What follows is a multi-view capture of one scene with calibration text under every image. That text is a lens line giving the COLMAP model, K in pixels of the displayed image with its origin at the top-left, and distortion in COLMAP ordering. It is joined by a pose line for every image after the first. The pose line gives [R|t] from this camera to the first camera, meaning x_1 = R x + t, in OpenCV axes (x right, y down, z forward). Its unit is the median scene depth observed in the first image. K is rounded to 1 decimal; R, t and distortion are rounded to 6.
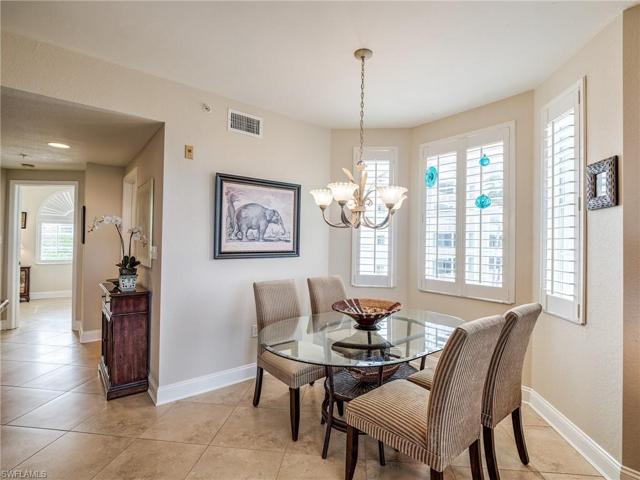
lens RADIAL K [[320.5, 0, 321.9], [0, 320.5, 238.3], [0, 0, 1]] dist [0.000163, -0.000289]
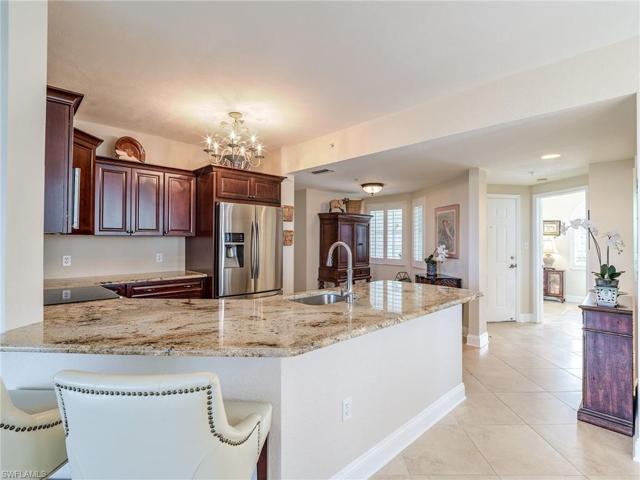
lens RADIAL K [[320.5, 0, 321.5], [0, 320.5, 238.1], [0, 0, 1]] dist [0.000163, -0.000289]
pose [[0.115352, -0.023272, -0.993052, 0.161625], [0.003031, 0.999729, -0.023076, 0.002179], [0.993320, -0.000348, 0.115391, 0.147945]]
